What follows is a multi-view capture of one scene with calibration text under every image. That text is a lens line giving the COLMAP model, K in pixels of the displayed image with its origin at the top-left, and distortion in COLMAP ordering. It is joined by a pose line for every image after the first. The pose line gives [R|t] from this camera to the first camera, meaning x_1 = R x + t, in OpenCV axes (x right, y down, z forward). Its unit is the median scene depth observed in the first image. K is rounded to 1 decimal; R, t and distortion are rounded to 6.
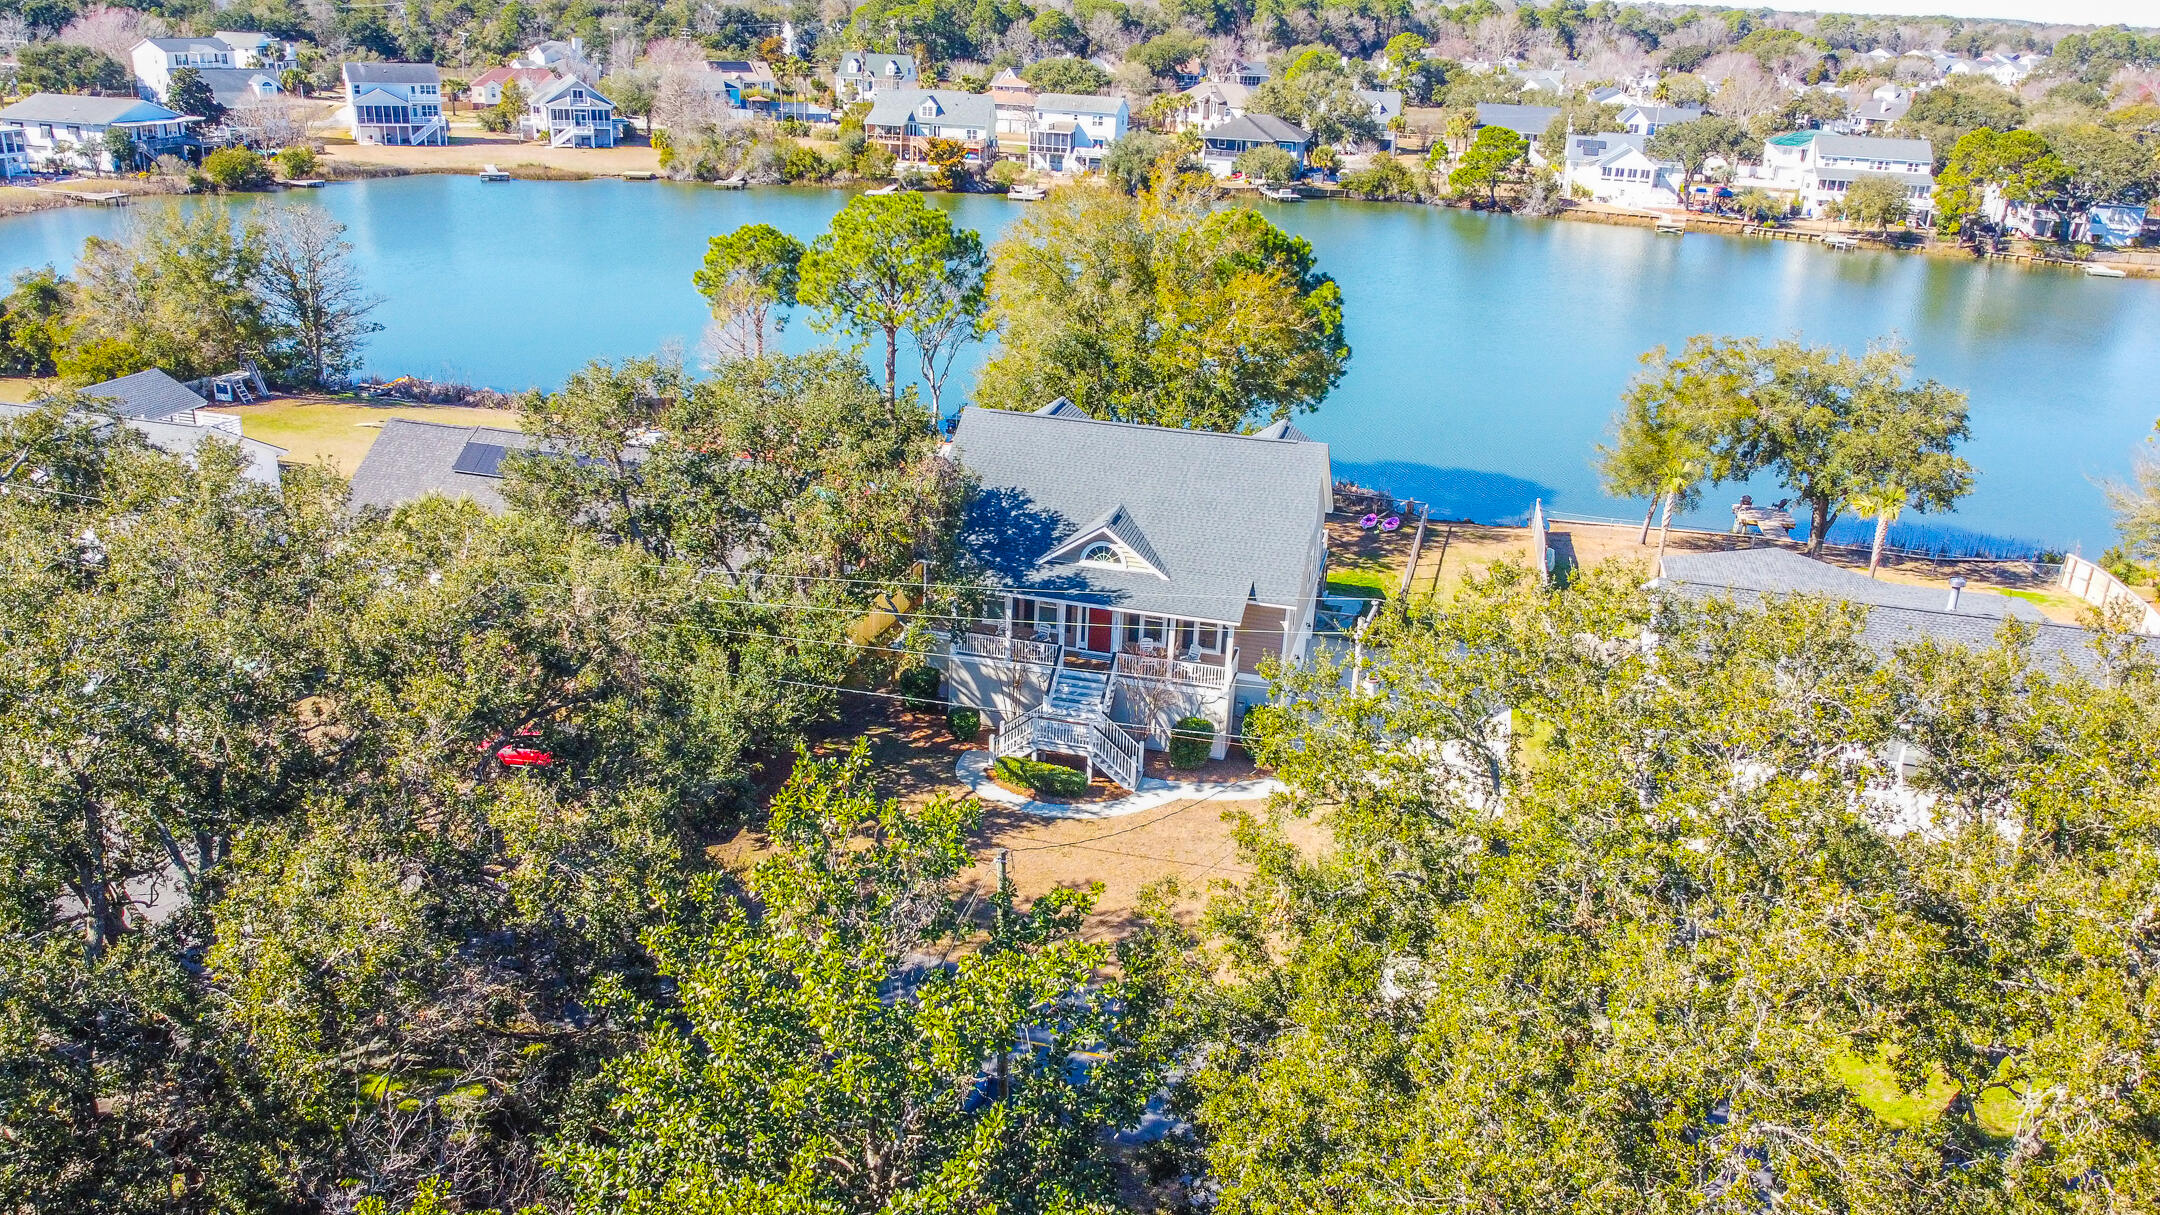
lens RADIAL K [[1646.5, 0, 1080.0], [0, 1646.5, 607.5], [0, 0, 1]] dist [0.001170, -0.004475]
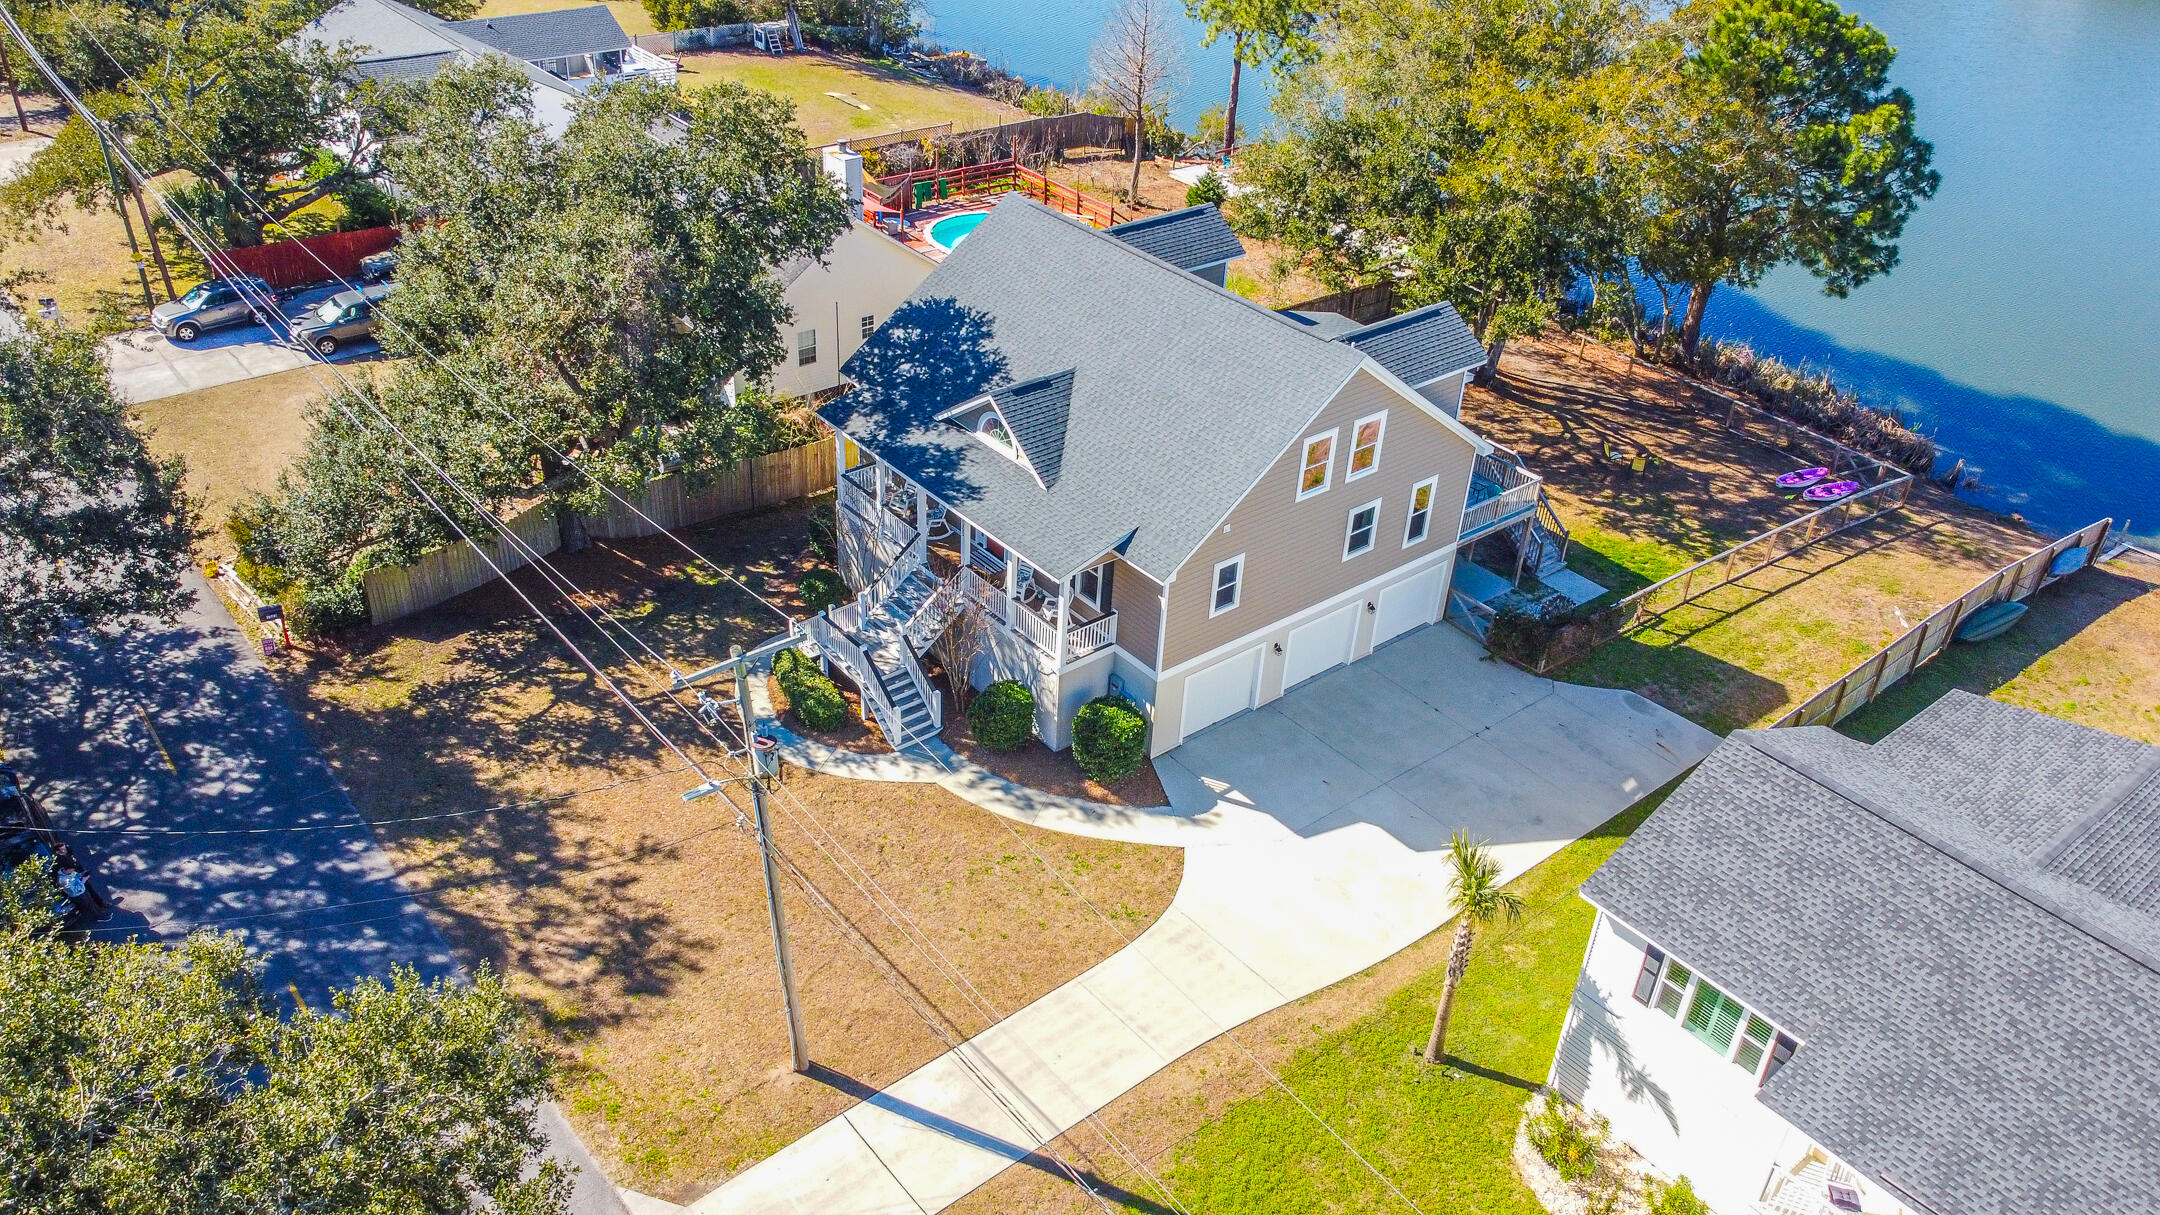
lens RADIAL K [[1646.5, 0, 1080.0], [0, 1646.5, 607.5], [0, 0, 1]] dist [0.001170, -0.004475]
pose [[0.802336, 0.317748, -0.505265, 0.256961], [-0.228714, 0.945577, 0.231463, -0.079782], [0.551314, -0.070150, 0.831343, 0.242154]]
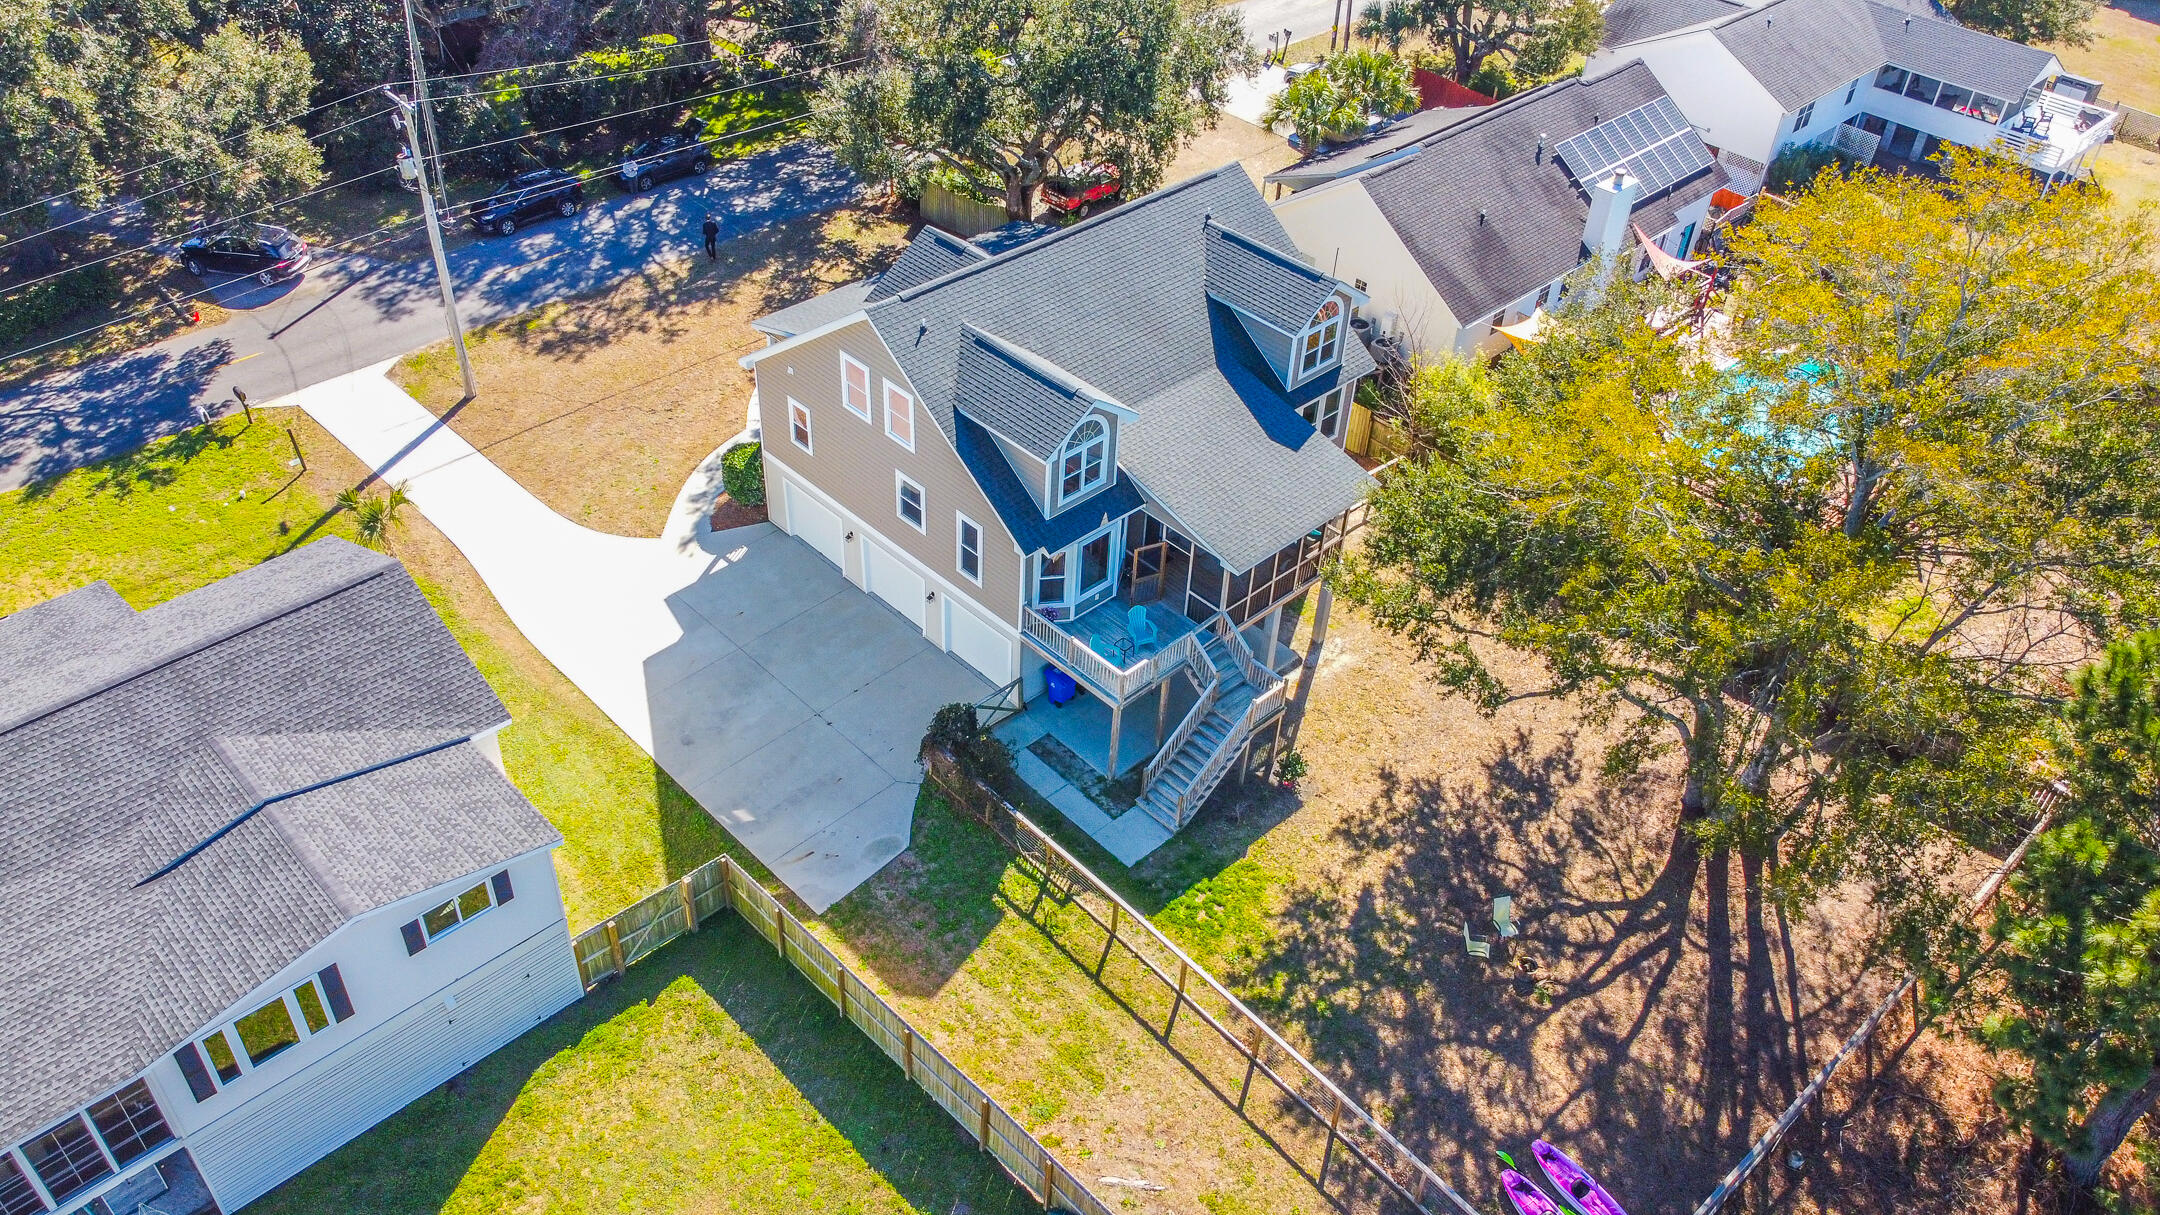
lens RADIAL K [[1646.5, 0, 1080.0], [0, 1646.5, 607.5], [0, 0, 1]] dist [0.001170, -0.004475]
pose [[-0.524327, 0.489166, -0.696992, 0.391195], [-0.363834, 0.611350, 0.702763, -0.330850], [0.769874, 0.622067, -0.142572, 0.766447]]
